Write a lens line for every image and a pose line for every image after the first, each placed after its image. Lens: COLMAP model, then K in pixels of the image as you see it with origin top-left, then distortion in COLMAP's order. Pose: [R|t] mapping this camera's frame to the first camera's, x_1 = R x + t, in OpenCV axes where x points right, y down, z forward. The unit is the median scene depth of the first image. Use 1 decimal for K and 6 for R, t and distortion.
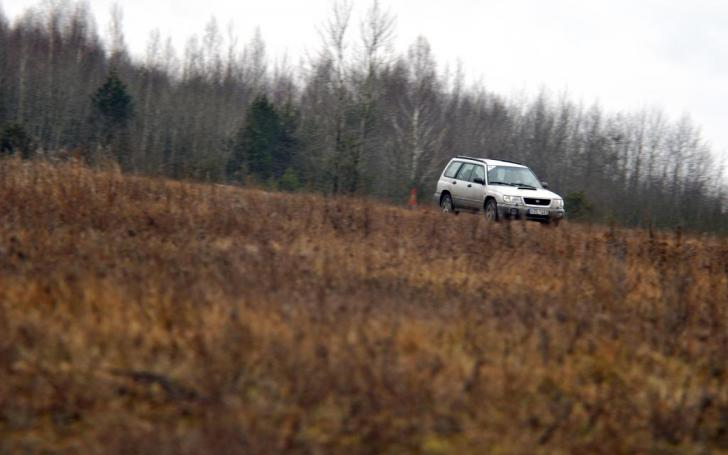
lens RADIAL K [[4677.7, 0, 364.9], [0, 4677.7, 223.9], [0, 0, 1]] dist [7.056658, 0.000000]
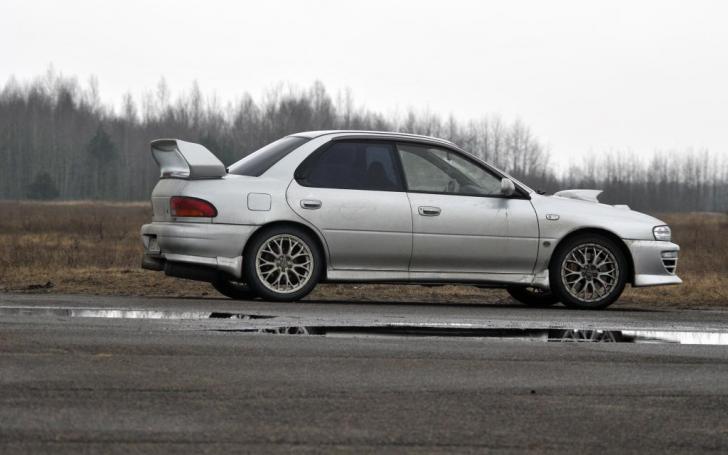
lens RADIAL K [[4677.7, 0, 363.6], [0, 4677.7, 227.6], [0, 0, 1]] dist [7.056658, 0.000000]
pose [[0.996184, -0.085200, 0.018938, -0.003871], [0.085162, 0.996363, 0.002813, 0.000145], [-0.019109, -0.001190, 0.999817, -0.329551]]
